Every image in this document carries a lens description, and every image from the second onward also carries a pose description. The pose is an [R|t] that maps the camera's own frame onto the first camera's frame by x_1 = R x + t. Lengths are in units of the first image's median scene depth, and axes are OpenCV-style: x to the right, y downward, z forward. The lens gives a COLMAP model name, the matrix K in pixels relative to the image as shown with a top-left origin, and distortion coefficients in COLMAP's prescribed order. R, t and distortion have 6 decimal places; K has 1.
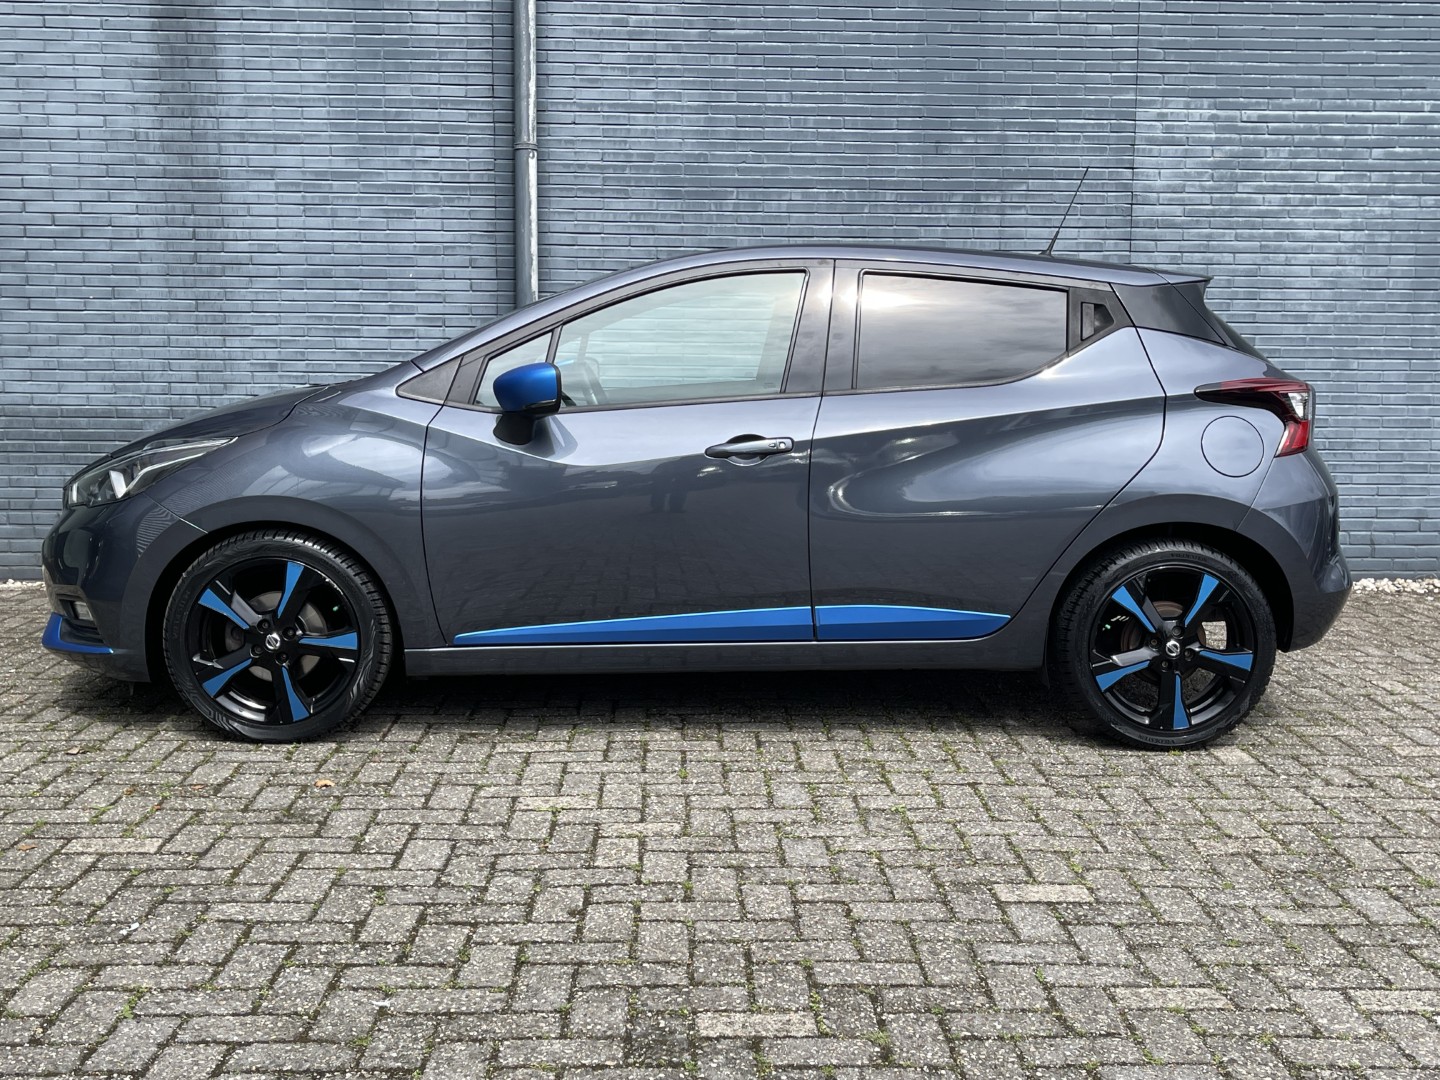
lens RADIAL K [[1562.9, 0, 716.4], [0, 1562.9, 516.3], [0, 0, 1]] dist [0.015399, 0.021393]
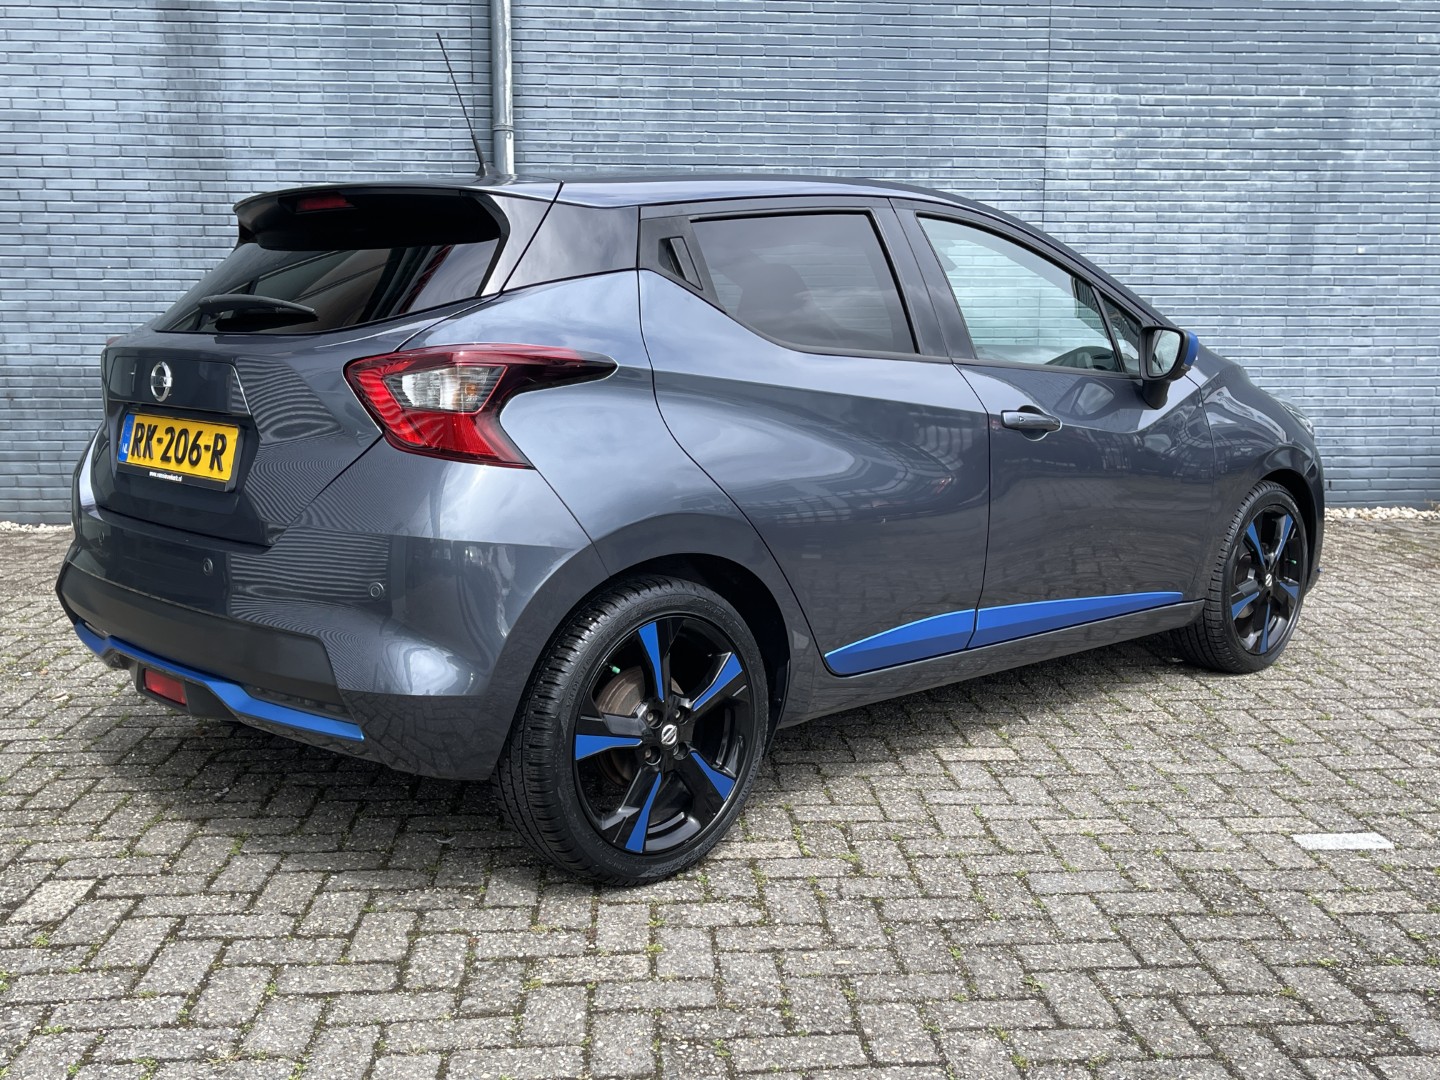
lens RADIAL K [[1448.0, 0, 712.4], [0, 1448.0, 538.2], [0, 0, 1]] dist [0.026124, -0.006015]
pose [[0.999213, -0.012314, 0.037695, -0.016218], [0.010622, 0.998942, 0.044753, 0.009612], [-0.038206, -0.044317, 0.998287, -0.046618]]
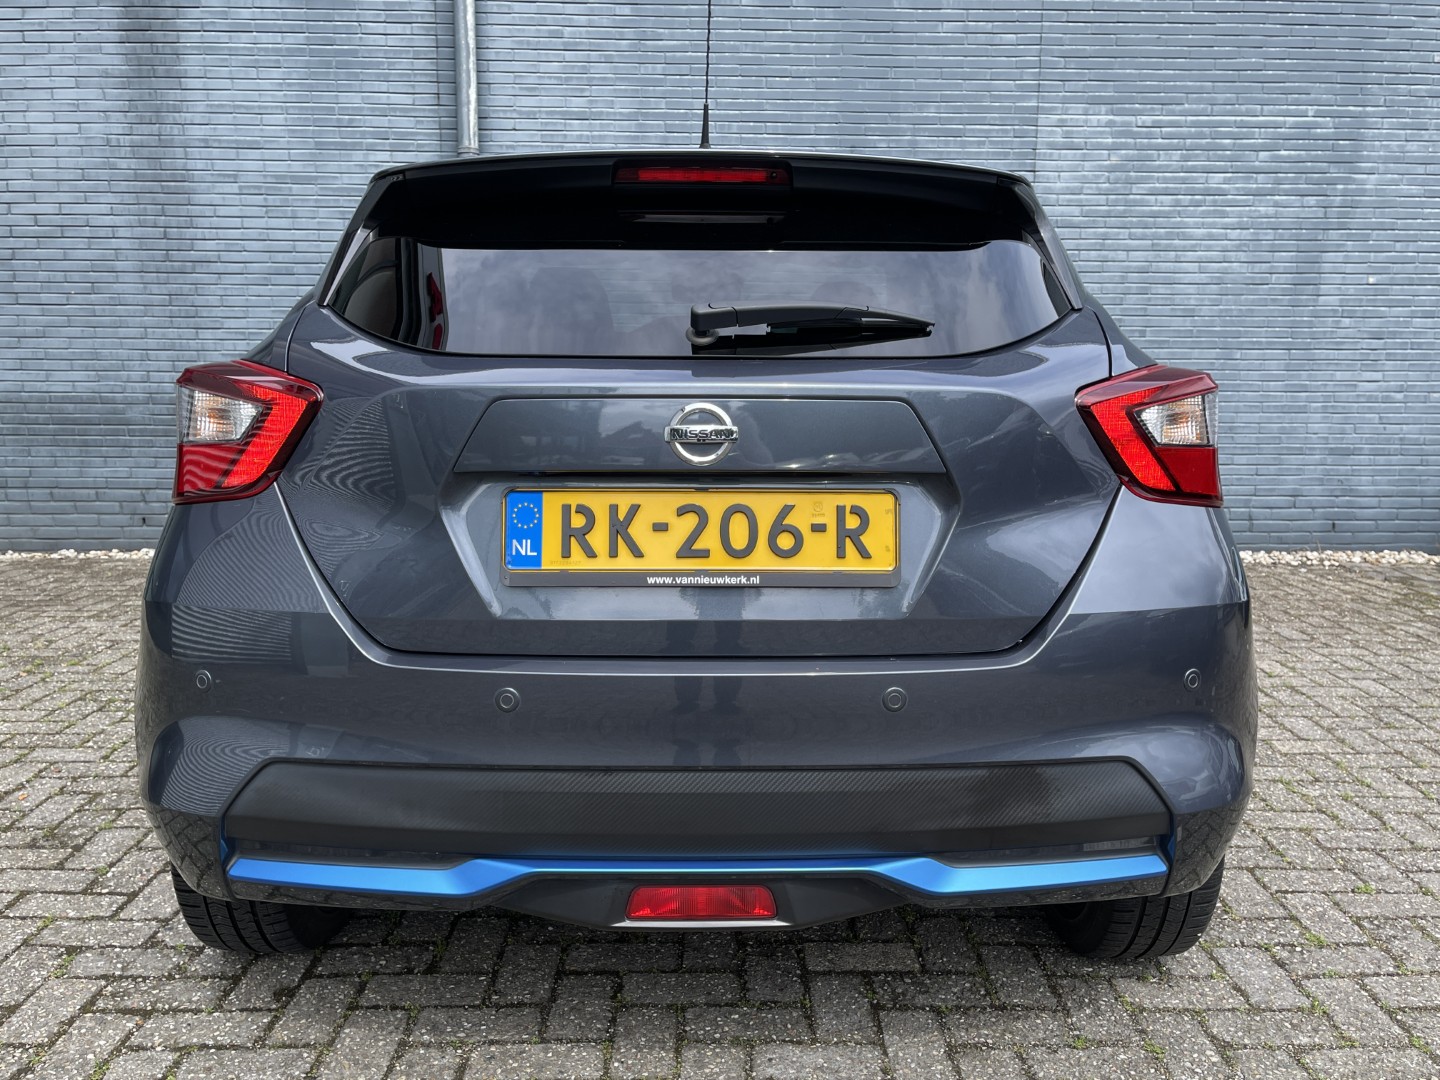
lens RADIAL K [[1201.9, 0, 717.1], [0, 1201.9, 539.3], [0, 0, 1]] dist [0.061661, -0.073453]
pose [[0.999886, 0.001300, -0.015075, 0.063036], [-0.000641, 0.999047, 0.043635, -0.005858], [0.015118, -0.043621, 0.998934, 0.159149]]
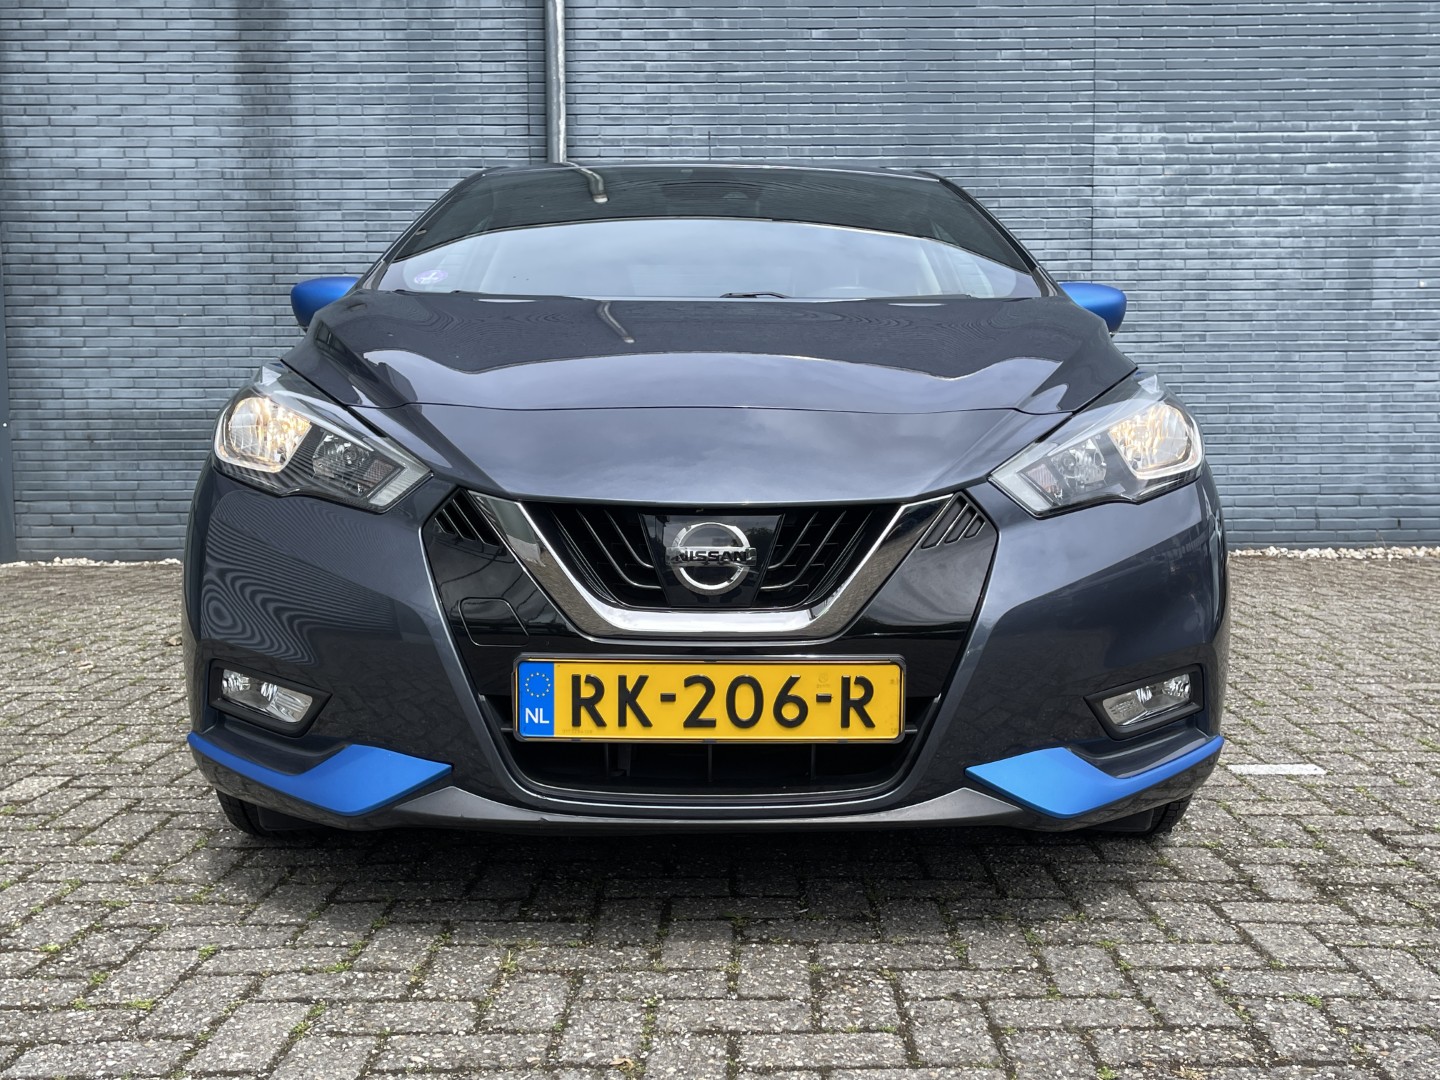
lens RADIAL K [[1483.3, 0, 720.0], [0, 1483.3, 540.0], [0, 0, 1]] dist [0.025064, -0.006224]
pose [[0.999238, -0.011688, -0.037229, 0.035489], [0.010712, 0.999597, -0.026305, 0.060946], [0.037521, 0.025887, 0.998960, -0.079669]]
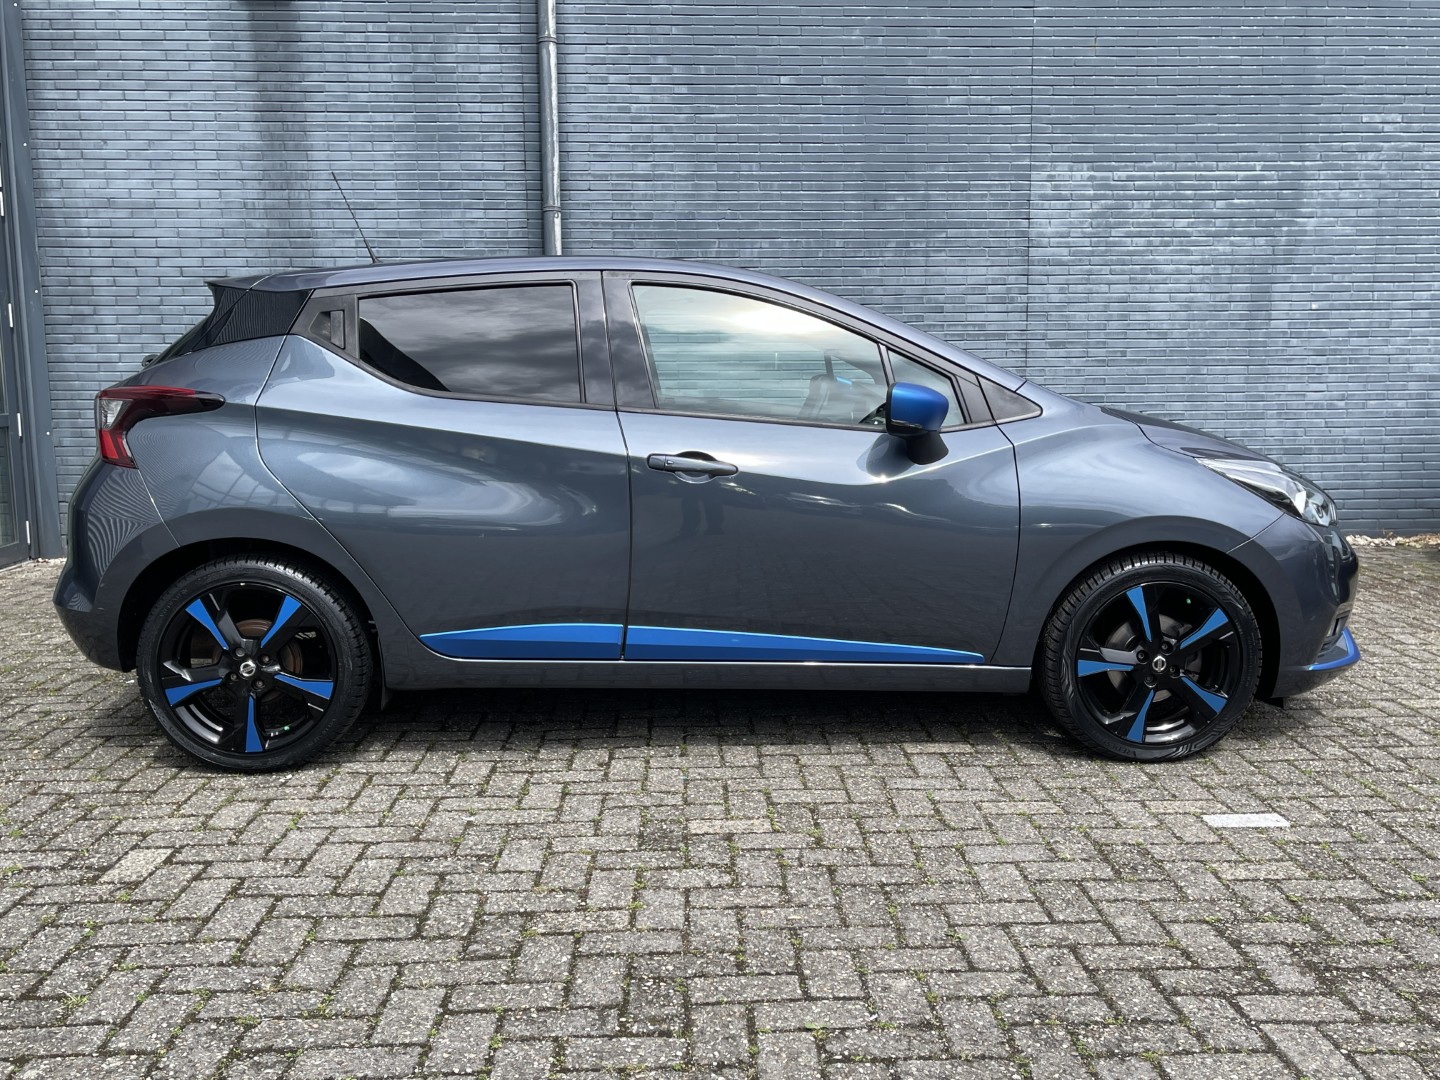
lens RADIAL K [[1303.3, 0, 720.0], [0, 1303.3, 540.0], [0, 0, 1]] dist [0.026568, -0.007285]
pose [[0.999851, -0.016557, 0.004947, 0.005307], [0.016446, 0.999630, 0.021677, 0.012340], [-0.005304, -0.021593, 0.999753, -0.070017]]
